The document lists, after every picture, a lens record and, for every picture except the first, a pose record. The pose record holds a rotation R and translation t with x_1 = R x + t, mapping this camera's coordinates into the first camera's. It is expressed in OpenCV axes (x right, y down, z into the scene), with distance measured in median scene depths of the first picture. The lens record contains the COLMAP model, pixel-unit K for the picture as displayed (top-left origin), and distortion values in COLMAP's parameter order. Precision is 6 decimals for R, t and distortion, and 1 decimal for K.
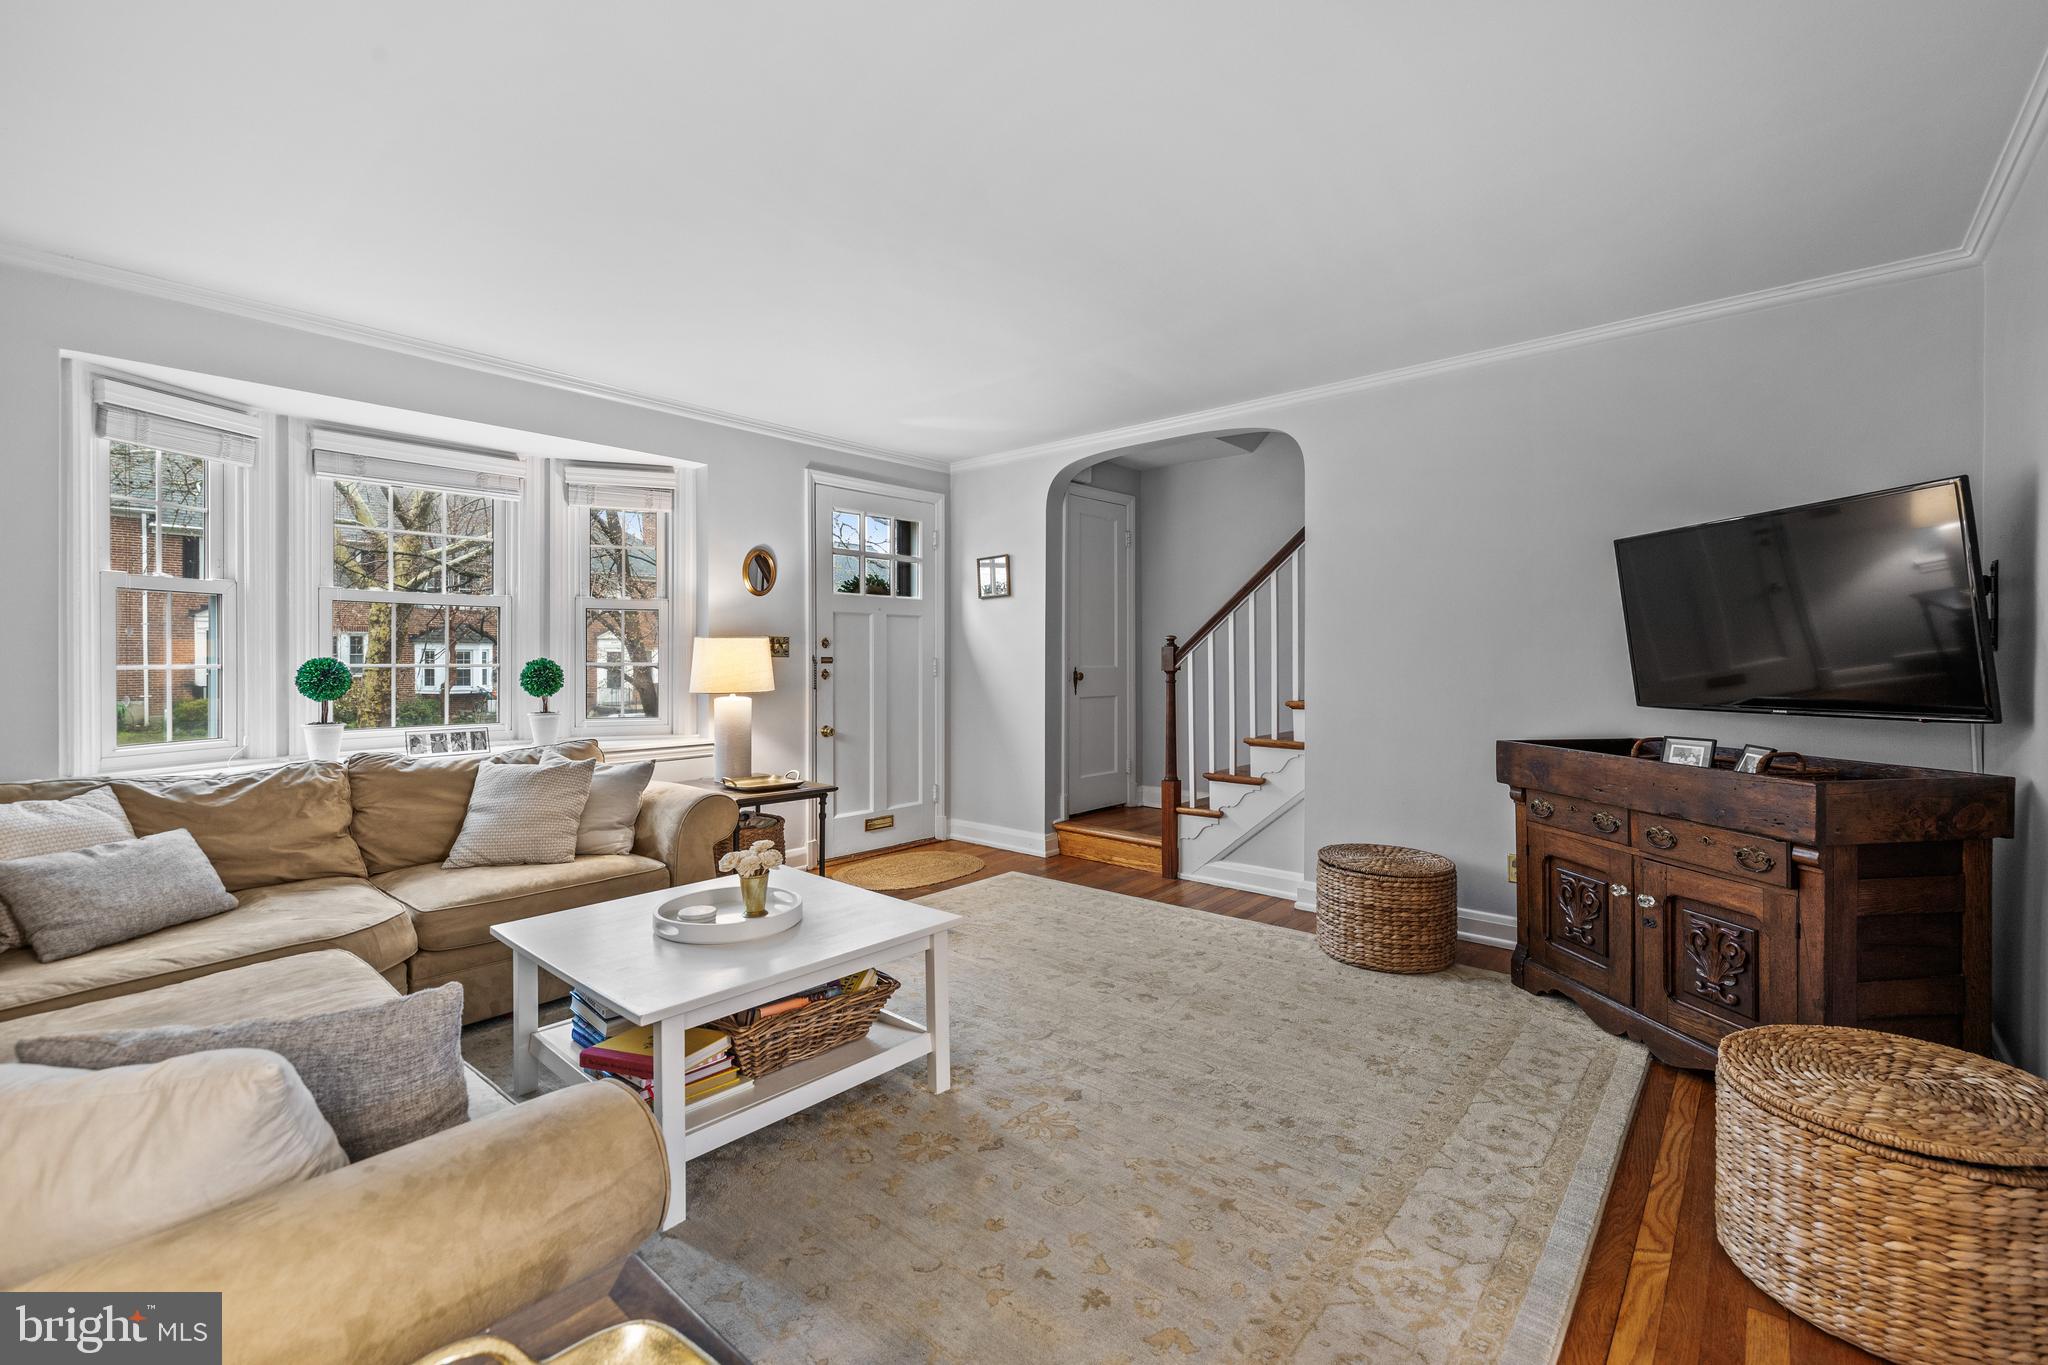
lens RADIAL K [[872.7, 0, 1030.9], [0, 872.7, 667.1], [0, 0, 1]] dist [-0.000928, 0.001020]
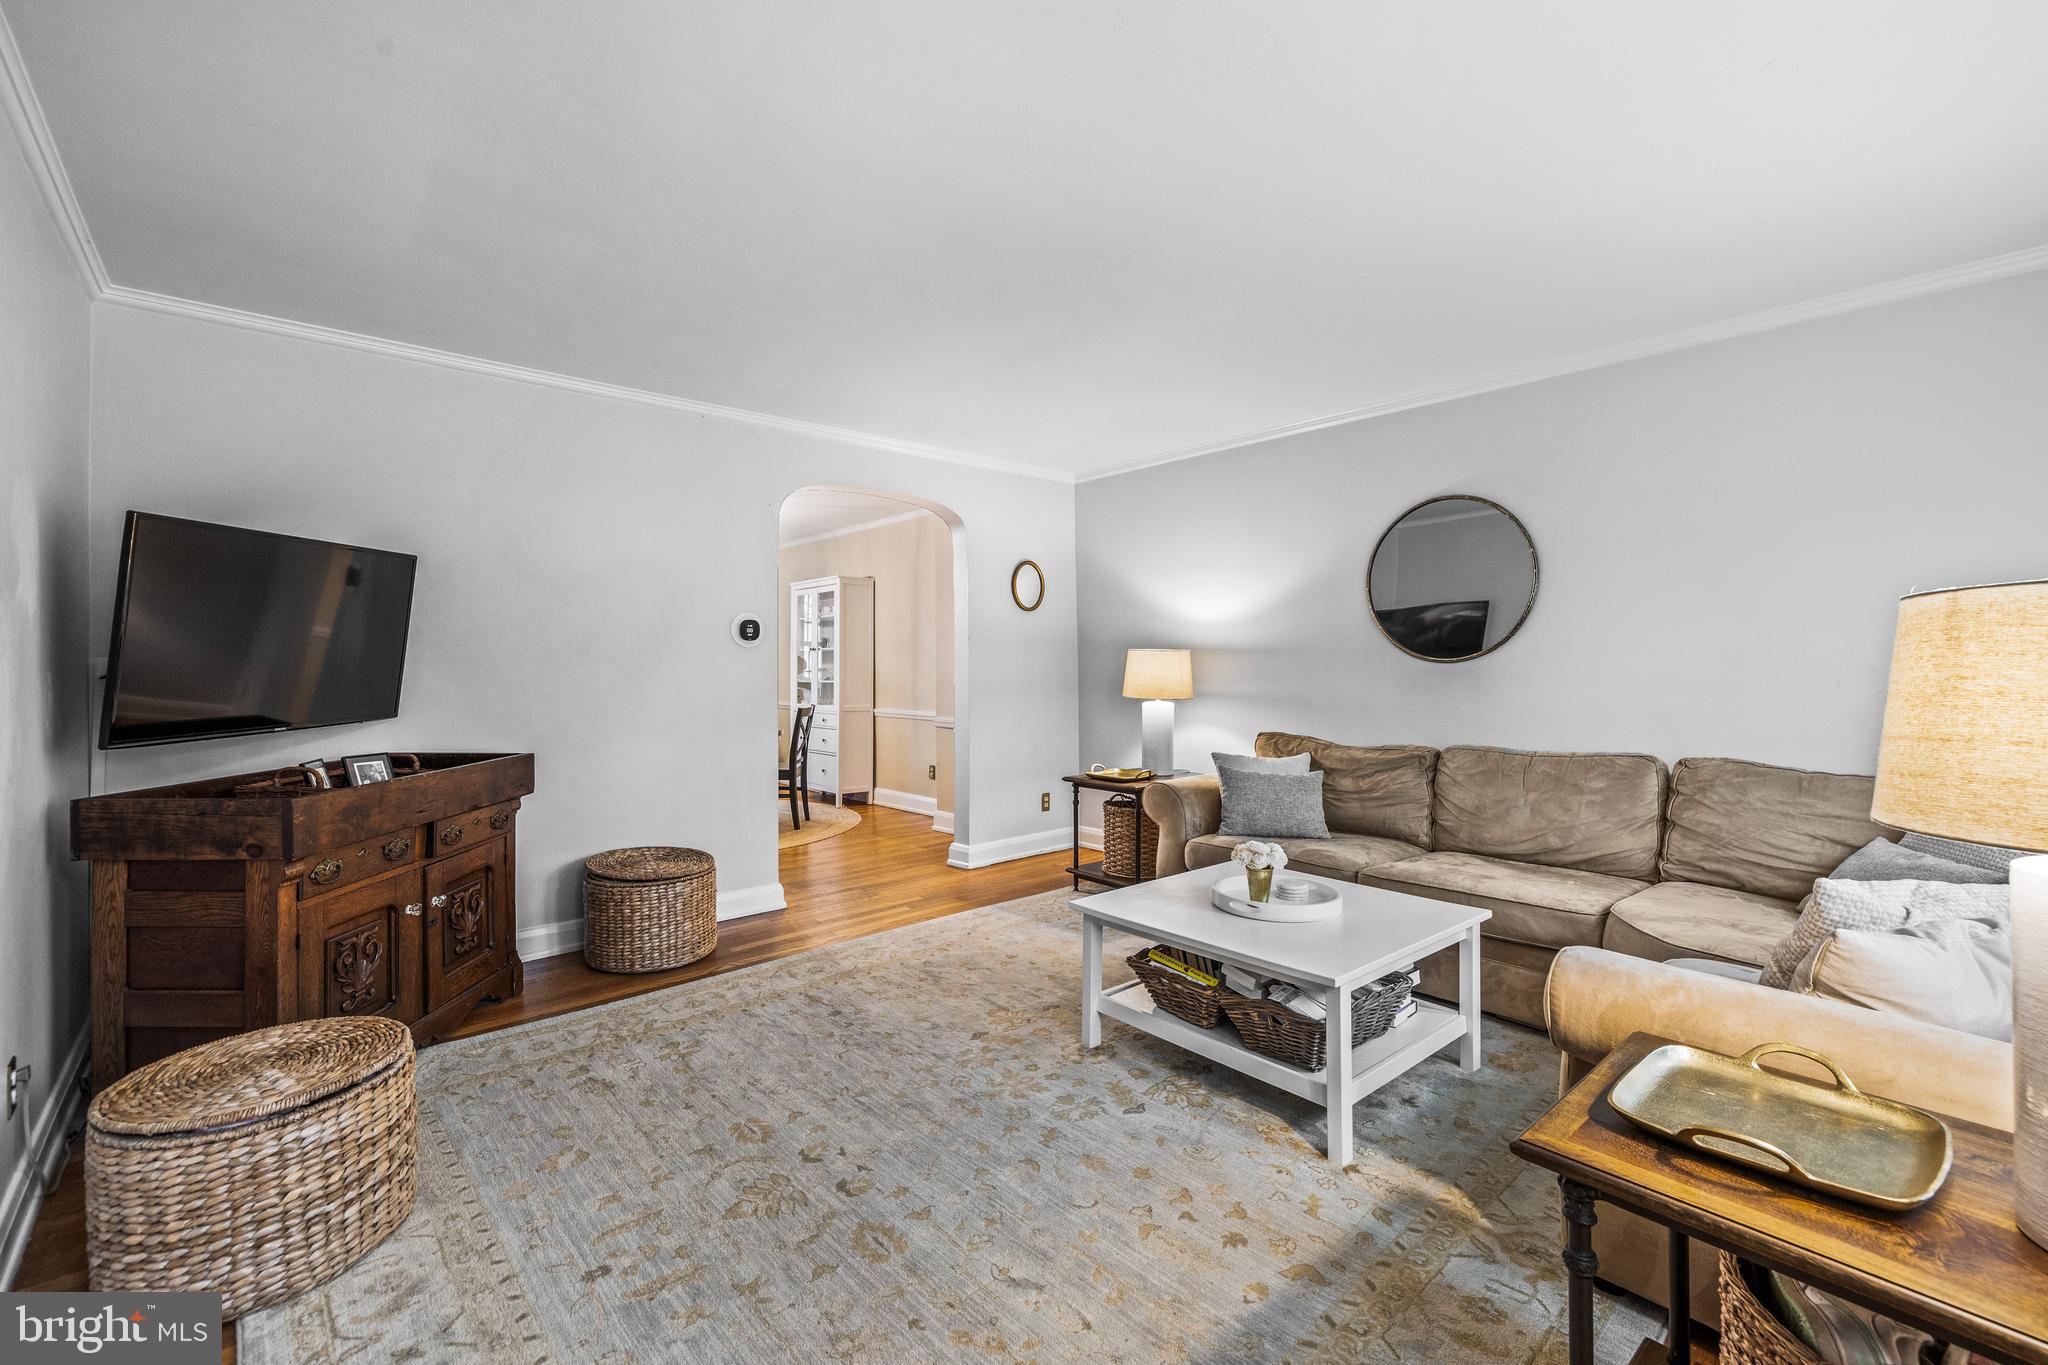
lens RADIAL K [[872.7, 0, 1021.9], [0, 872.7, 665.7], [0, 0, 1]] dist [-0.000928, 0.001020]
pose [[-0.990596, 0.005146, 0.136725, -0.118925], [0.007432, 0.999841, 0.016214, -0.025636], [-0.136620, 0.017078, -0.990476, 1.474720]]
